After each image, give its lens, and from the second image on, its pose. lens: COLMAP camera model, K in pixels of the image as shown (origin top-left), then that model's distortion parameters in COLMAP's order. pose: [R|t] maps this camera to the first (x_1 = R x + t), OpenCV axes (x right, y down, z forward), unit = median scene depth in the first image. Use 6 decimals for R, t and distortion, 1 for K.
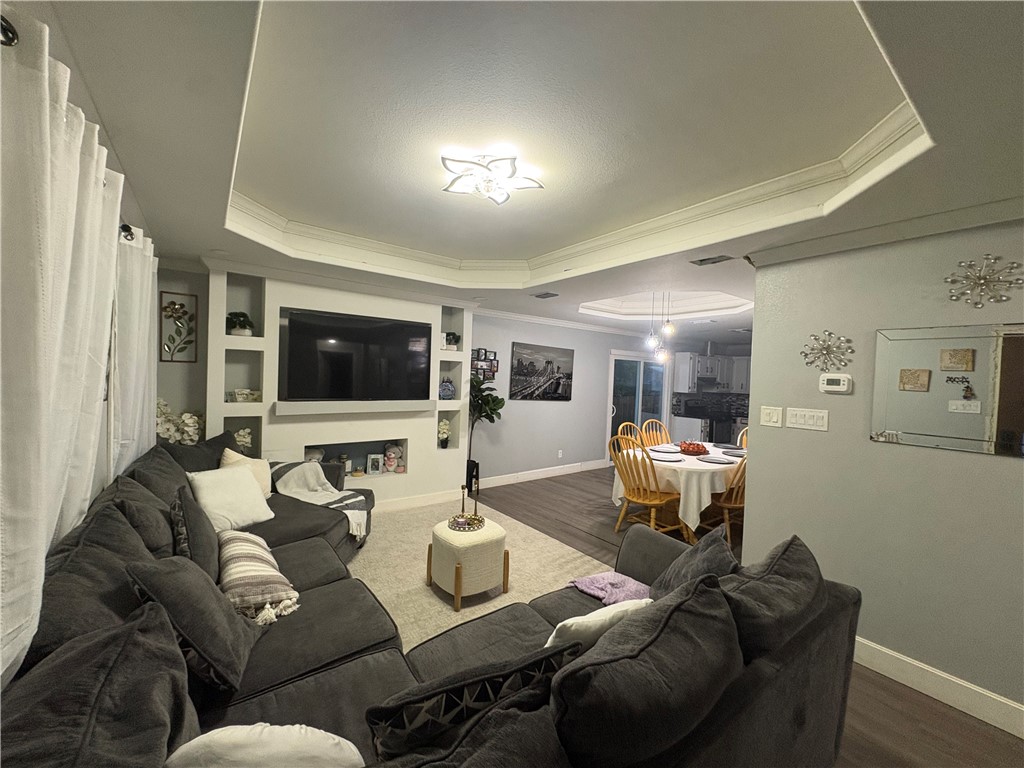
lens RADIAL K [[407.9, 0, 512.0], [0, 407.9, 384.0], [0, 0, 1]] dist [0.001591, -0.000244]
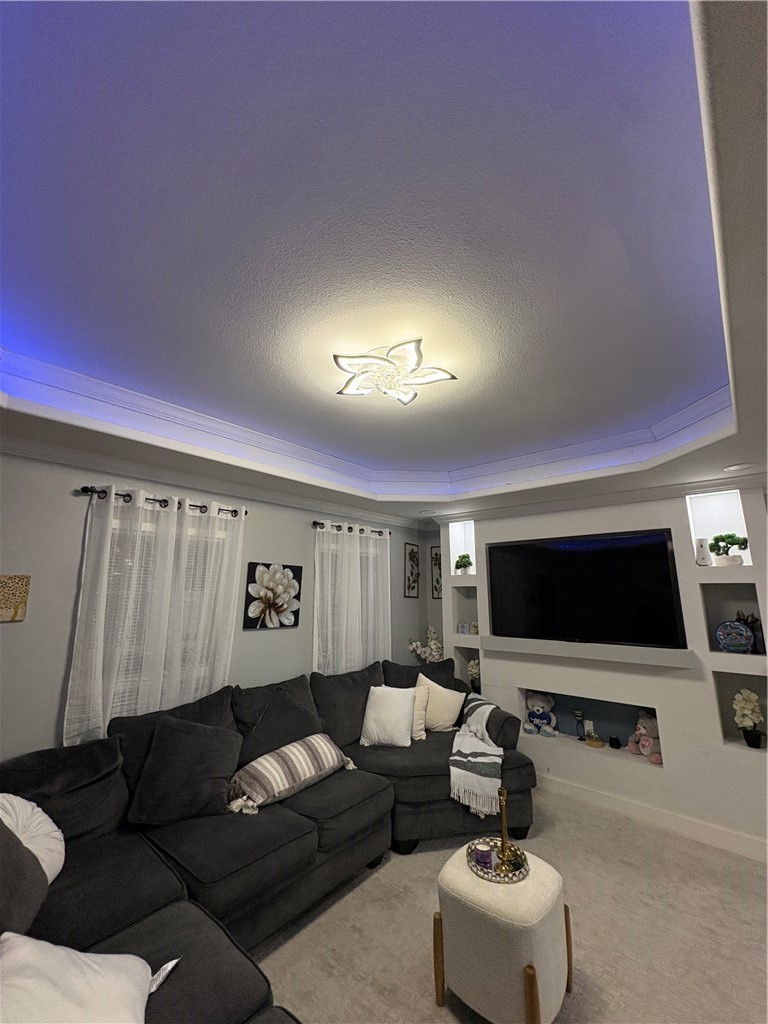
lens RADIAL K [[407.9, 0, 384.0], [0, 407.9, 512.0], [0, 0, 1]] dist [0.001591, -0.000244]
pose [[0.205522, -0.225170, -0.952397, 0.298561], [-0.015027, 0.972331, -0.233125, -0.011215], [0.978537, 0.062225, 0.196452, 0.367674]]
